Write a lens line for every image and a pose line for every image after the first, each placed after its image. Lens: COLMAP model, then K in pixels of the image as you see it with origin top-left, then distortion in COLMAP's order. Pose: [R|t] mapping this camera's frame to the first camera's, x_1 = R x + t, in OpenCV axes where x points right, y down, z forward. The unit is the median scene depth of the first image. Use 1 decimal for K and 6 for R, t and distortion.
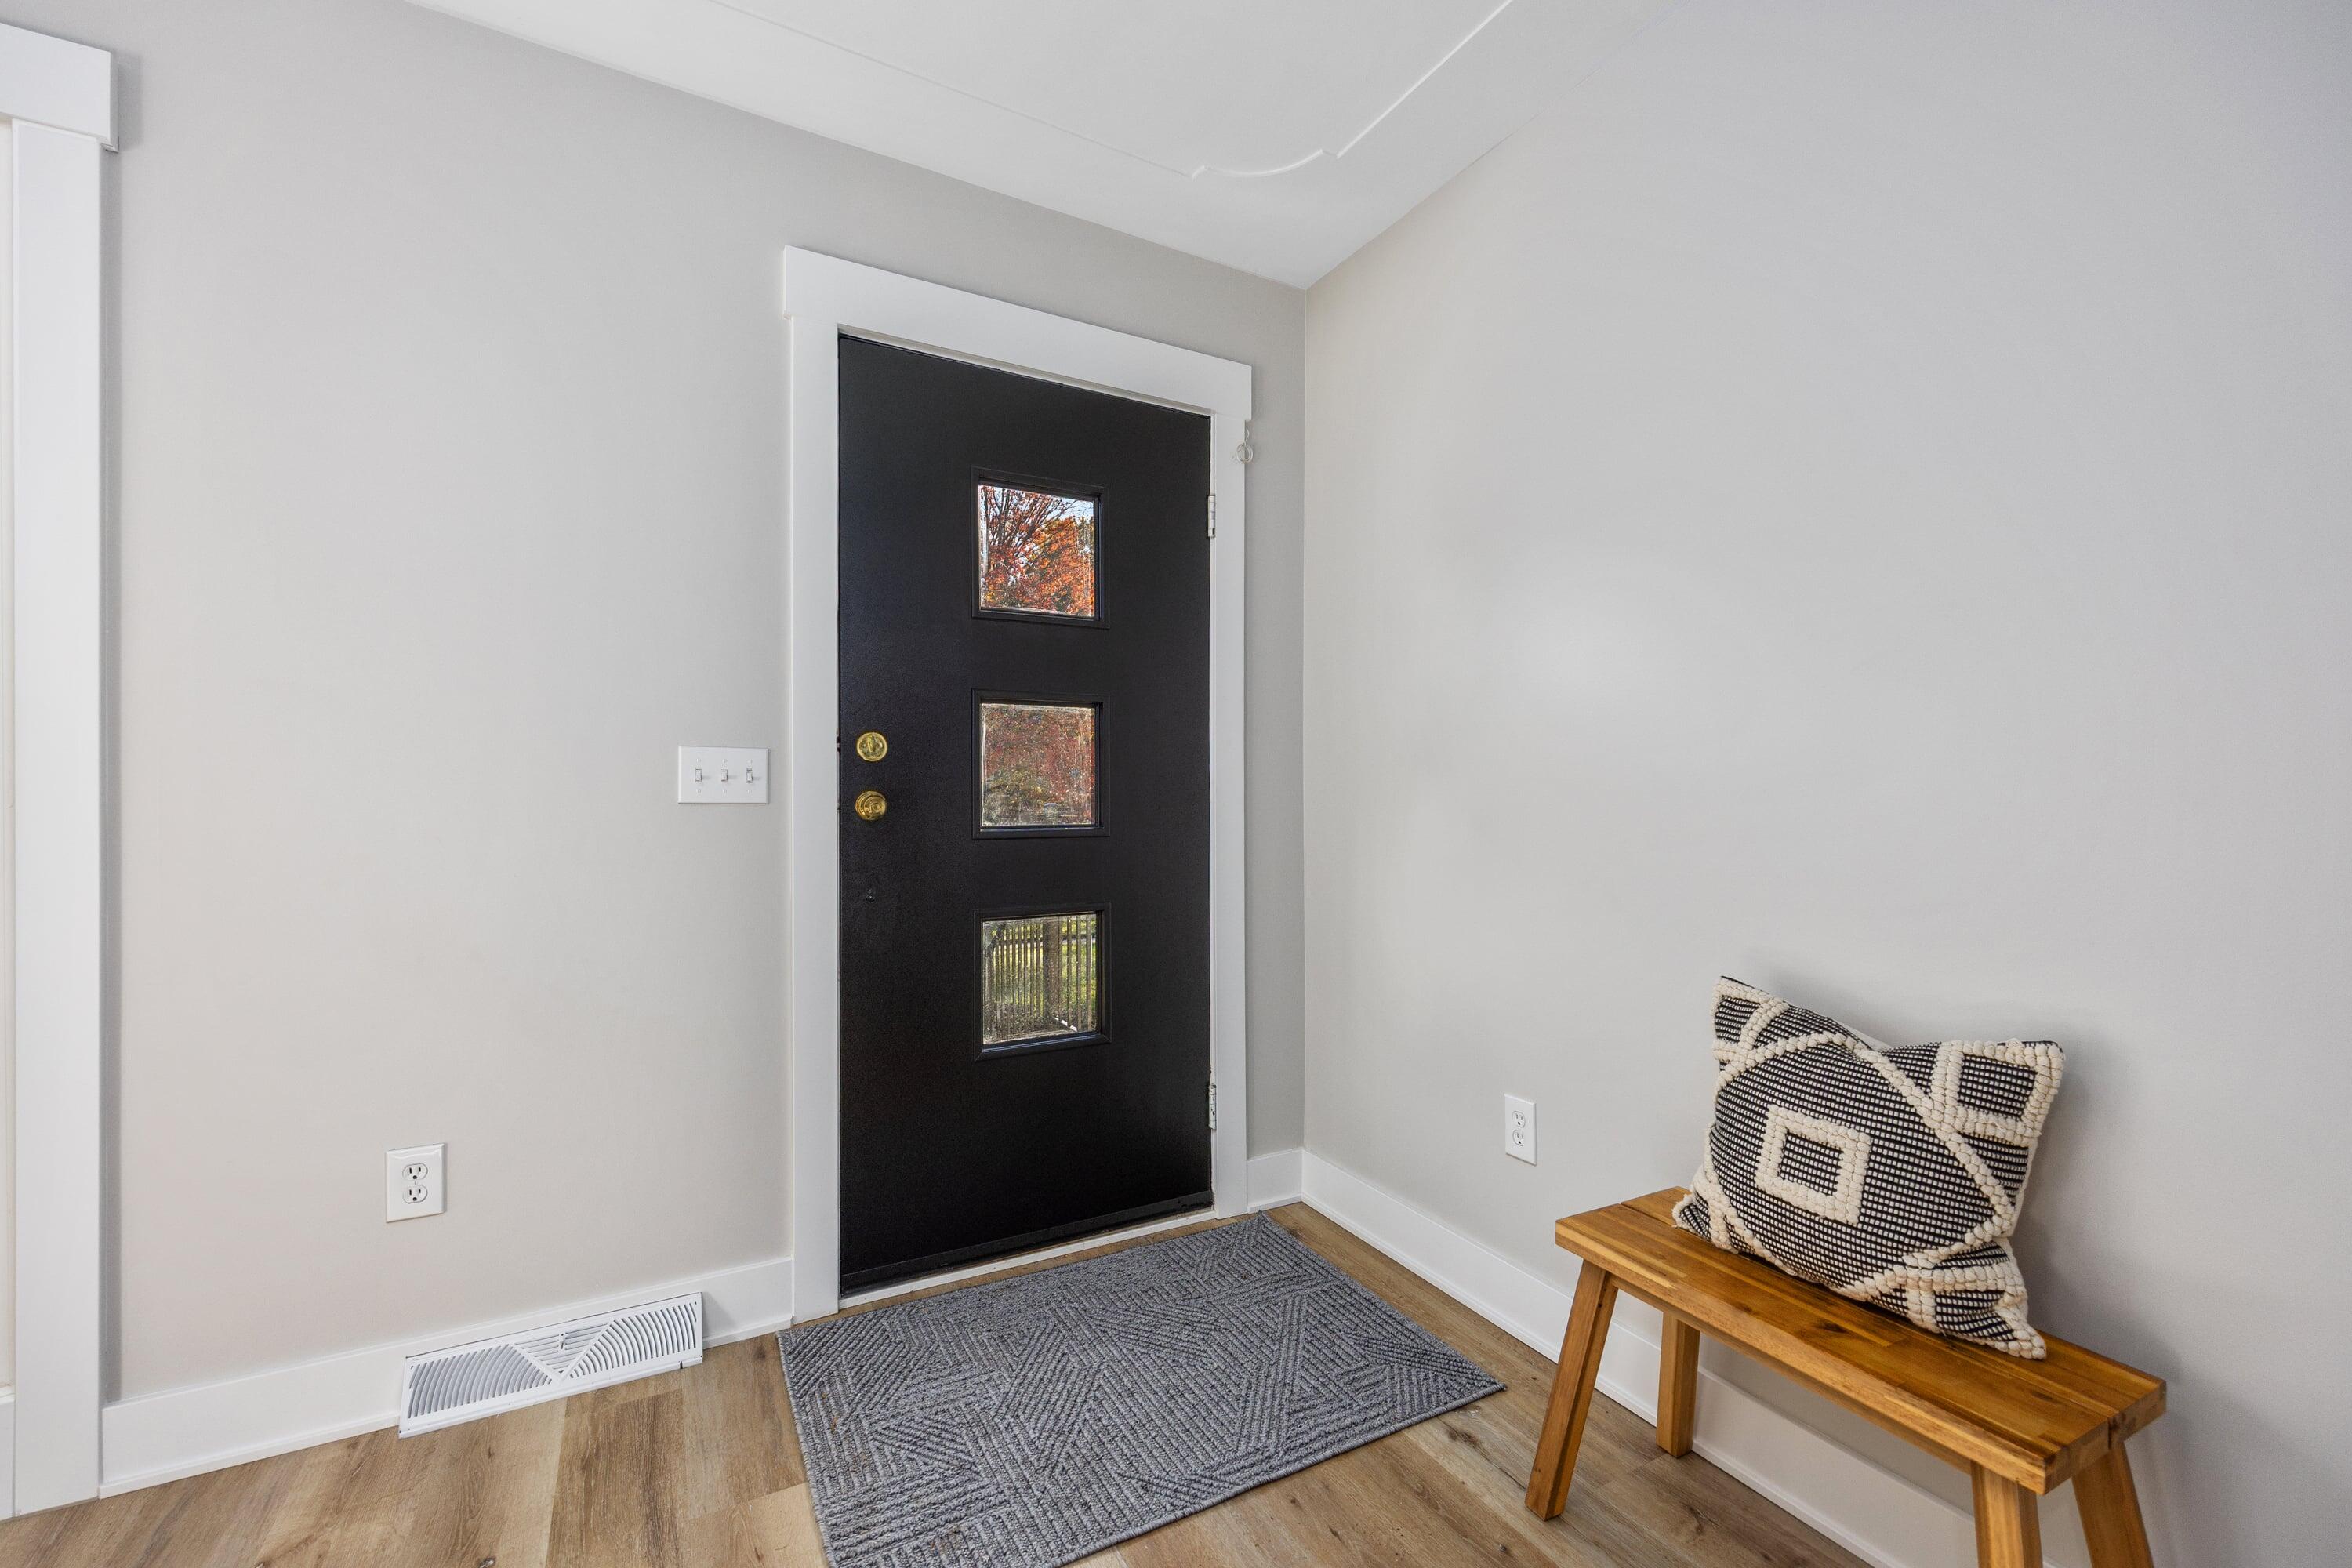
lens RADIAL K [[935.6, 0, 1169.6], [0, 935.6, 789.5], [0, 0, 1]] dist [-0.005827, 0.000447]
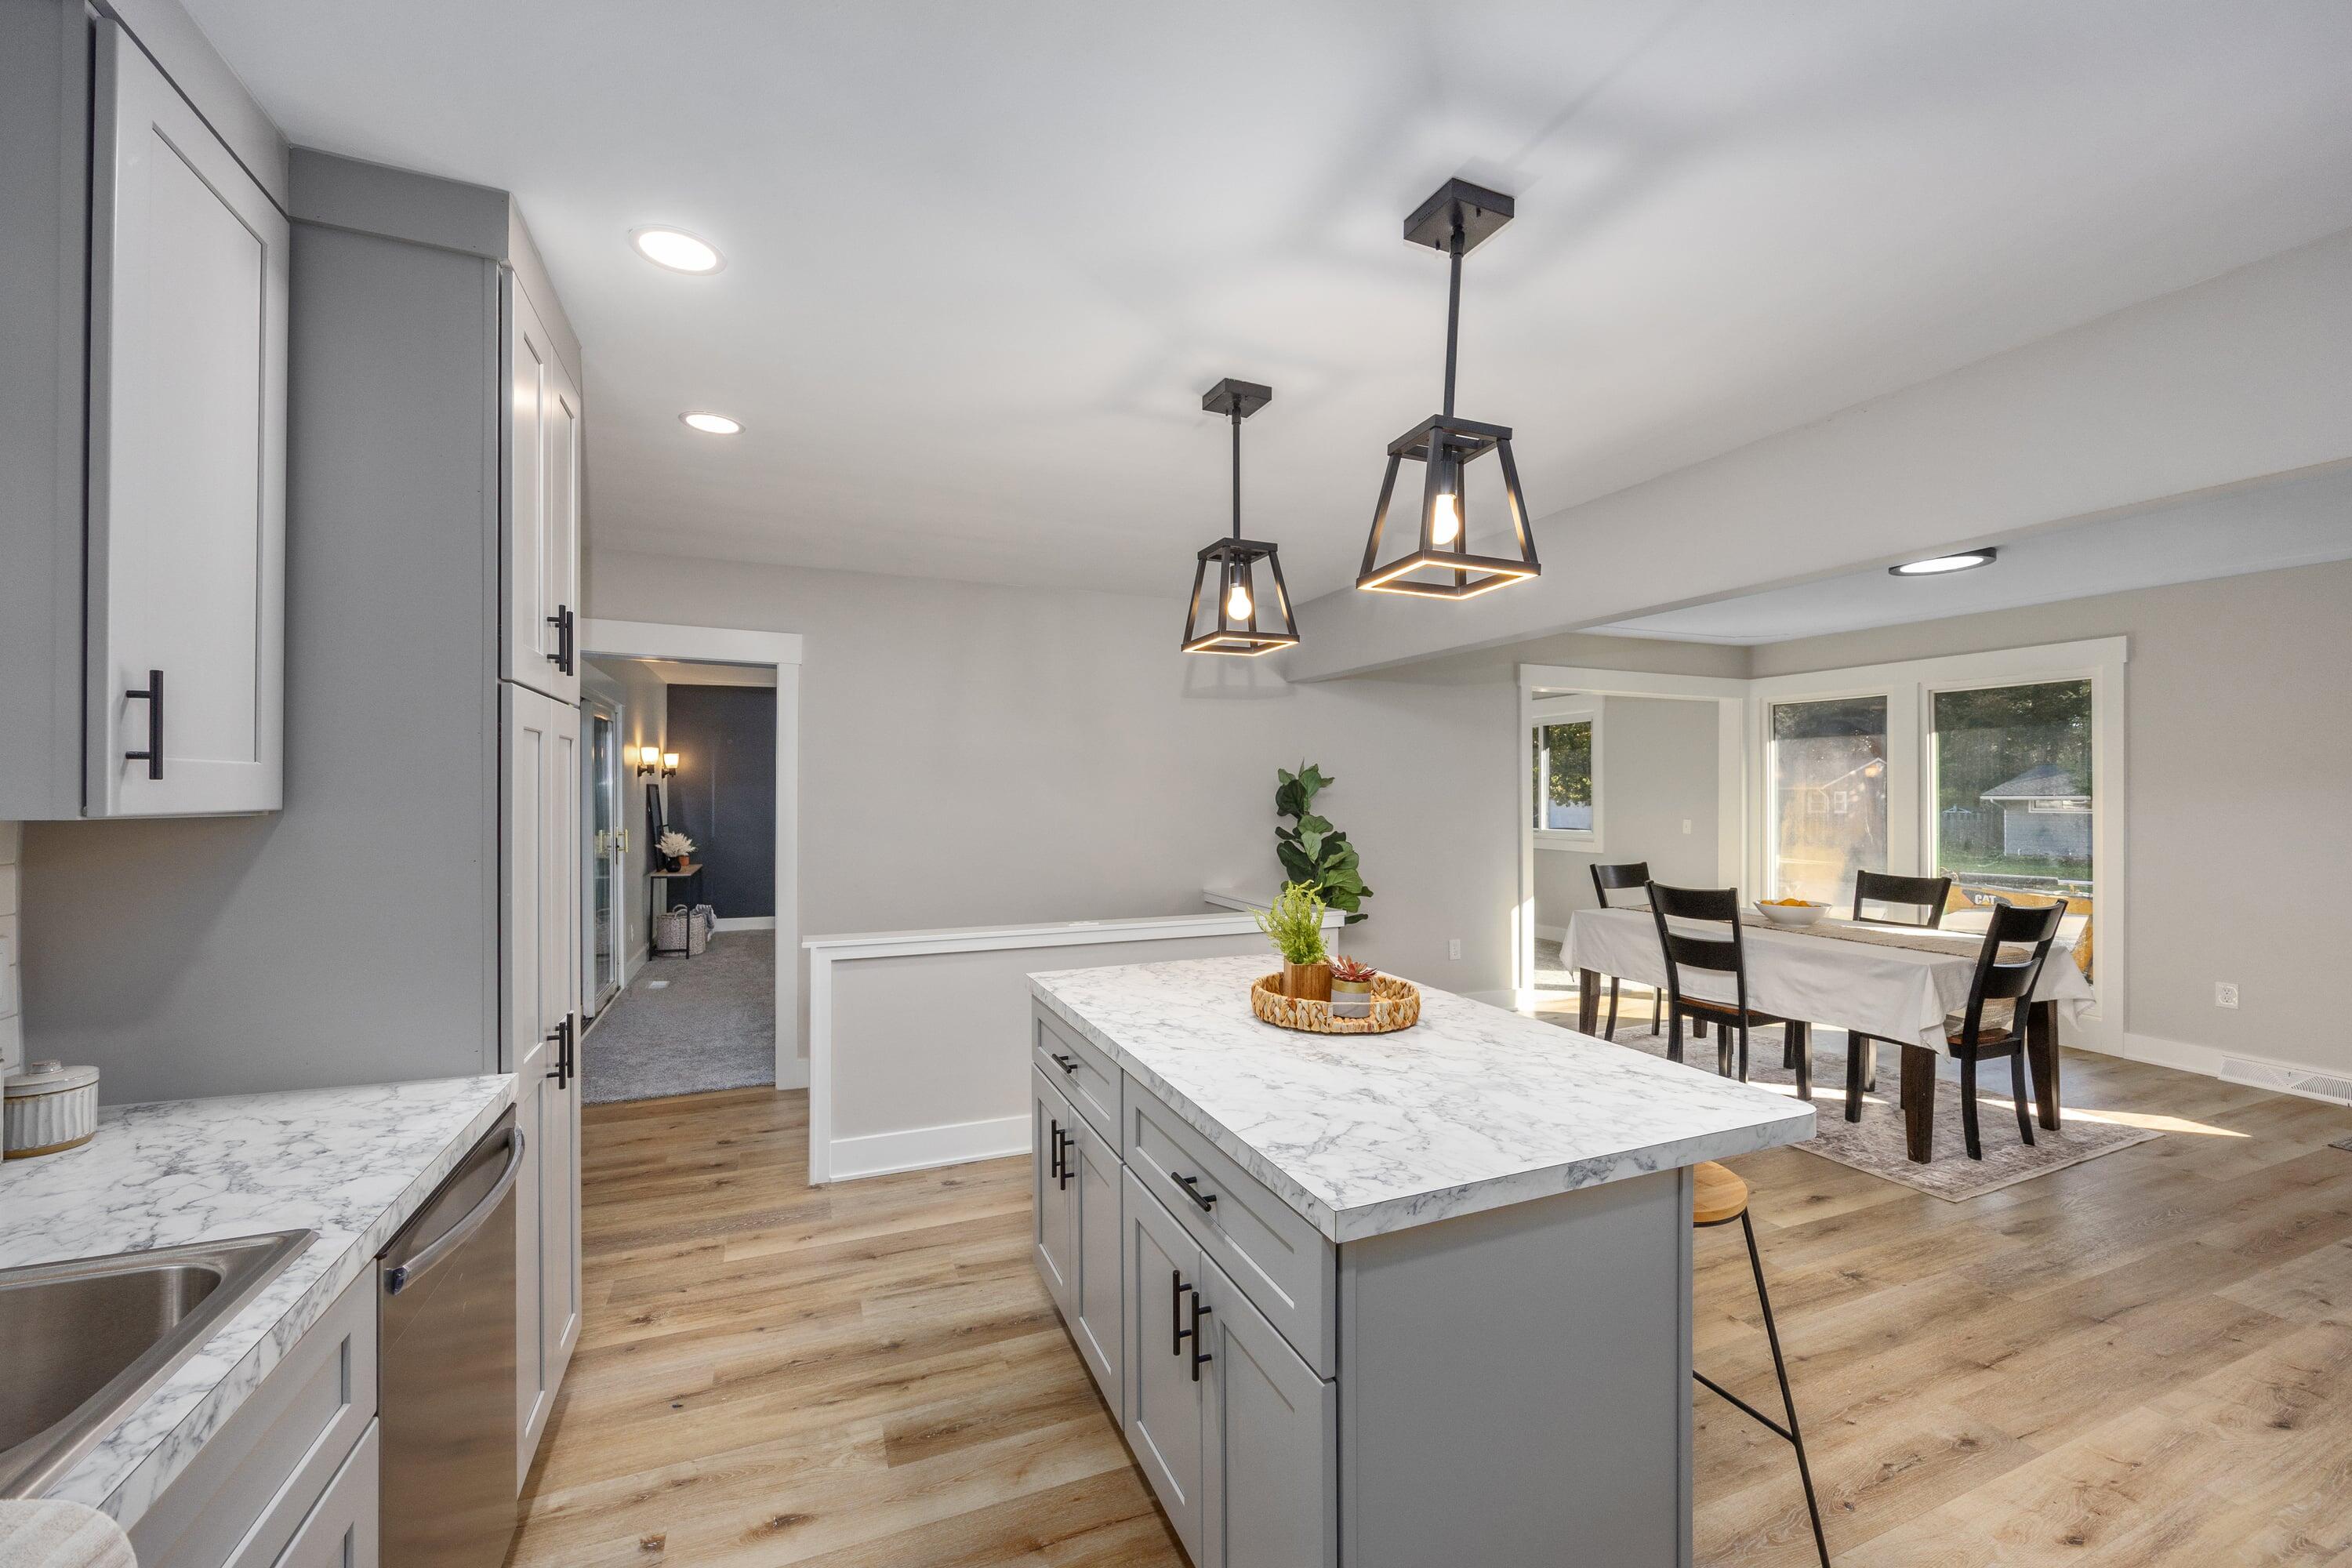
lens RADIAL K [[935.6, 0, 1180.7], [0, 935.6, 792.4], [0, 0, 1]] dist [-0.005827, 0.000447]
pose [[-0.110657, -0.017331, -0.993708, 1.806710], [-0.020299, 0.999679, -0.015175, -0.065492], [0.993651, 0.018492, -0.110973, -1.417670]]
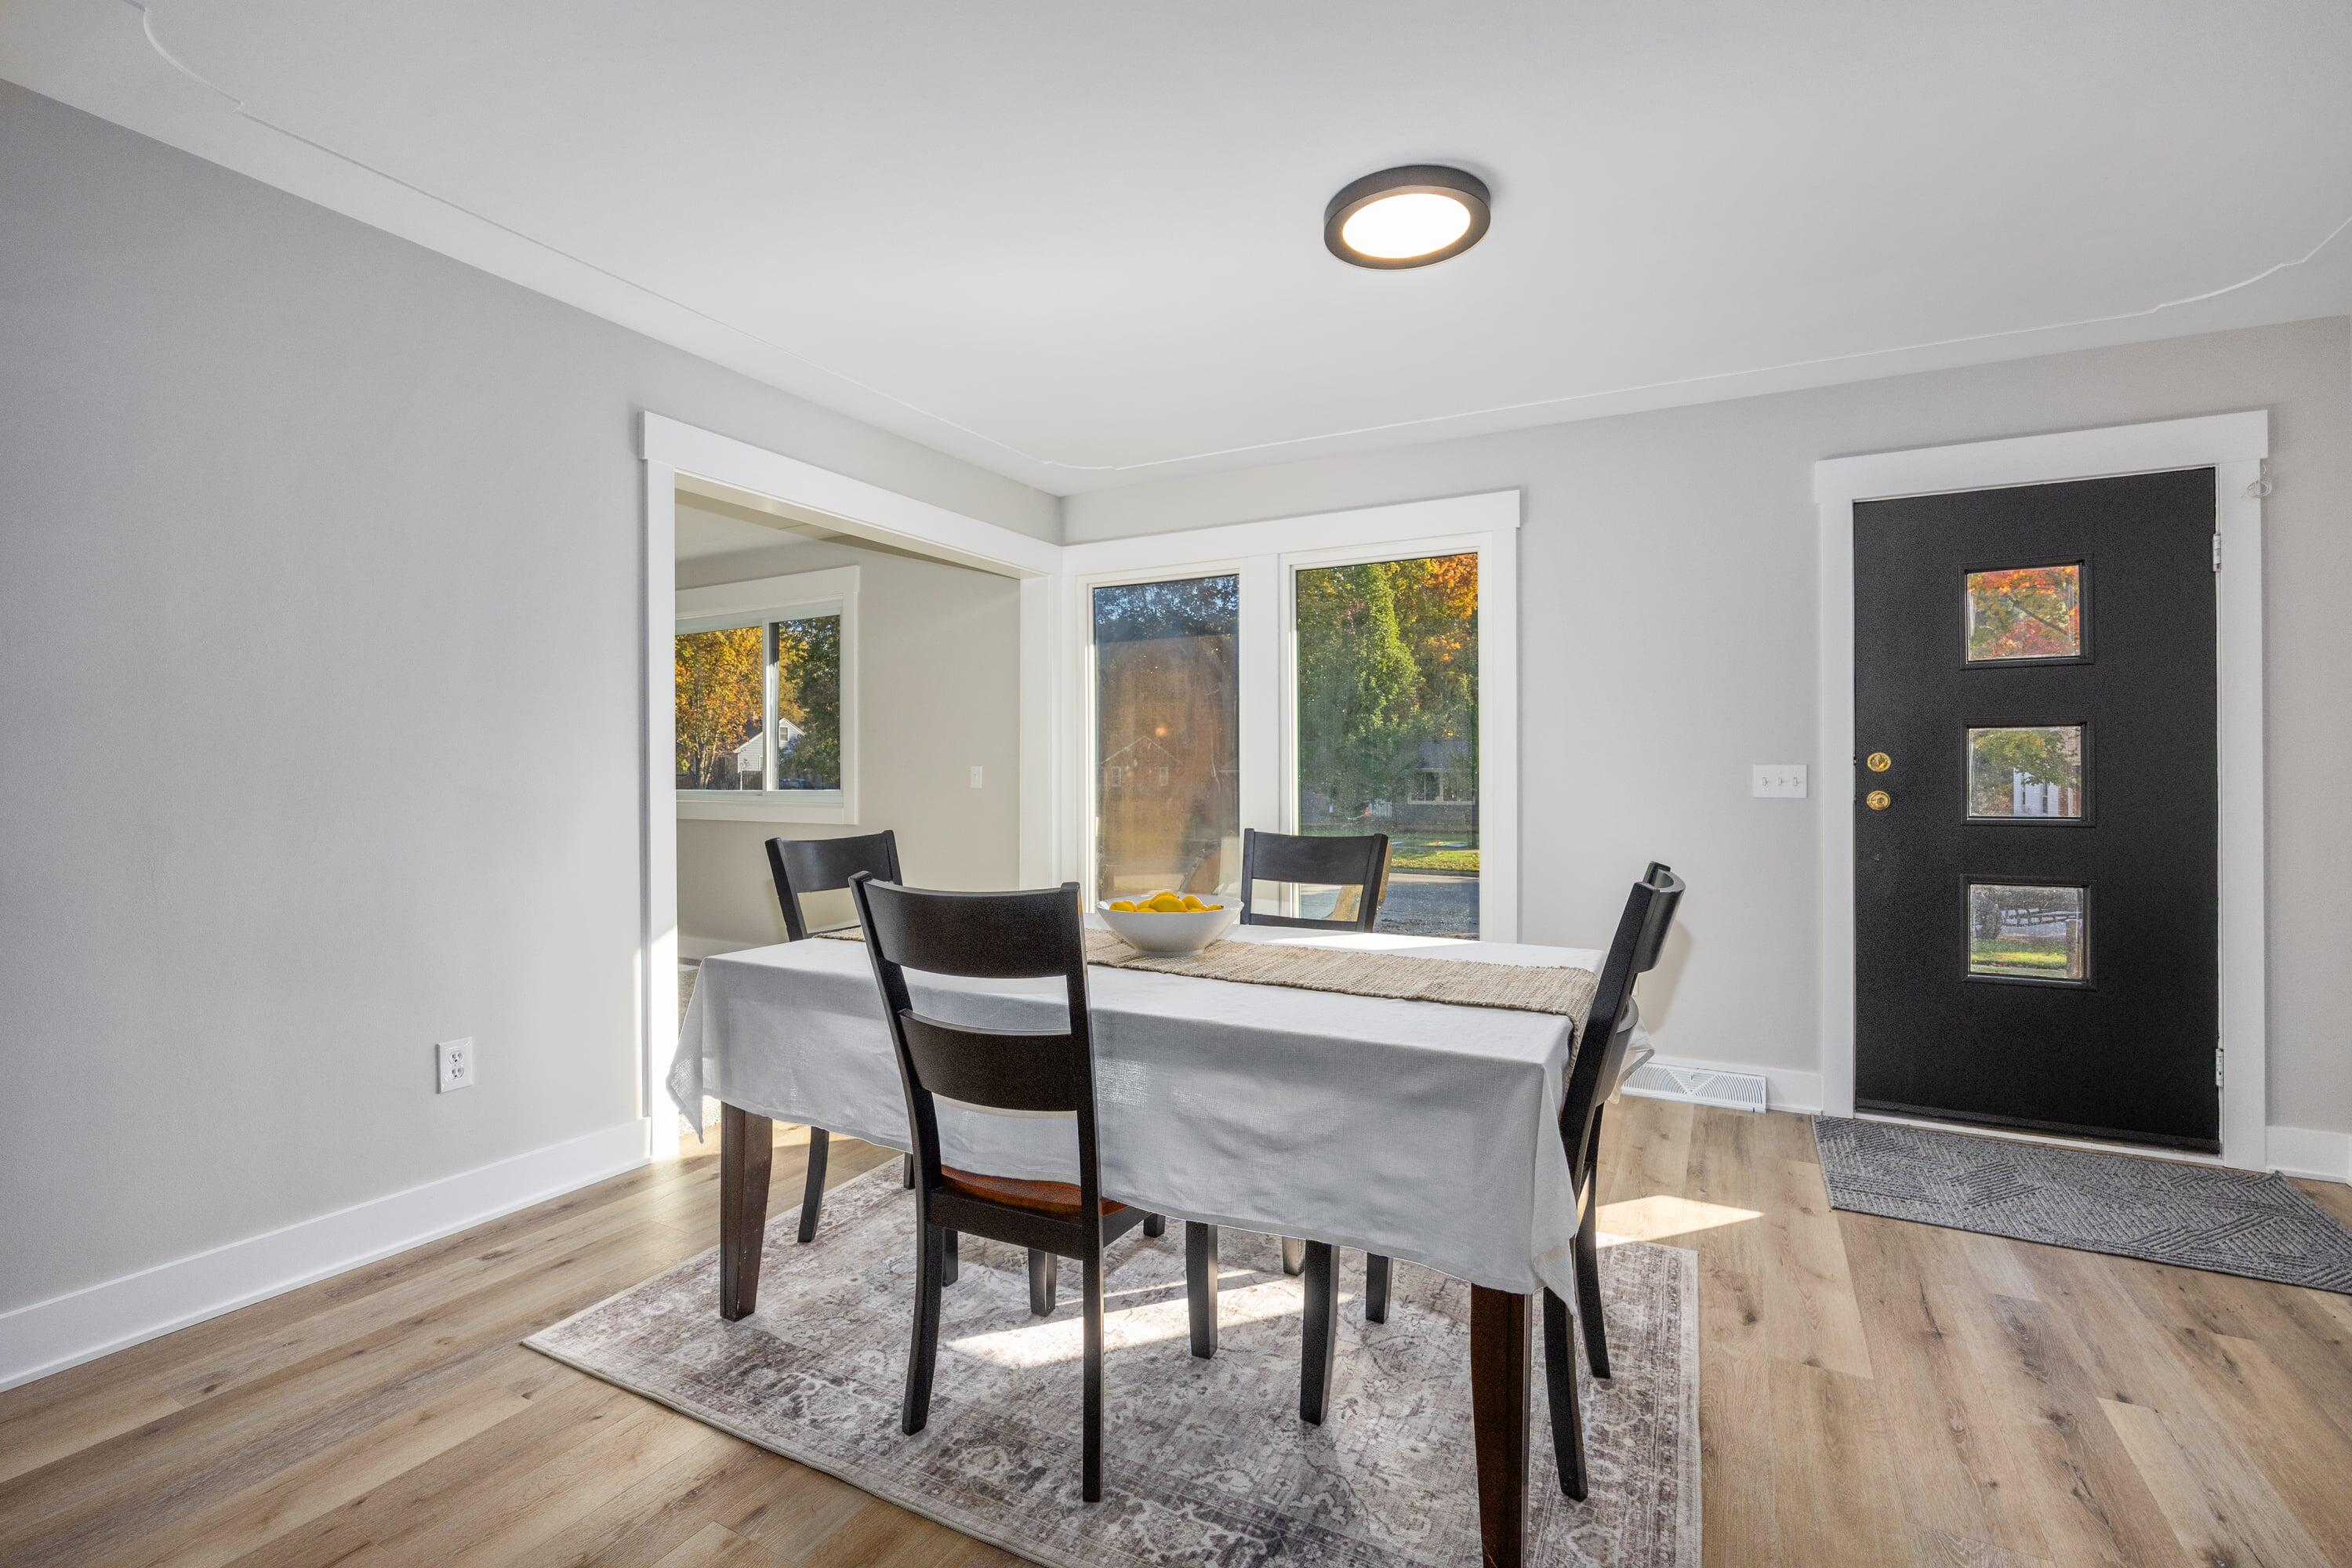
lens RADIAL K [[1045.3, 0, 1177.0], [0, 1045.3, 782.2], [0, 0, 1]] dist [-0.014237, -0.000928]
pose [[0.537536, -0.005530, -0.843223, 0.477626], [-0.004962, 0.999940, -0.009721, 0.009394], [0.843226, 0.009409, 0.537477, -0.853864]]
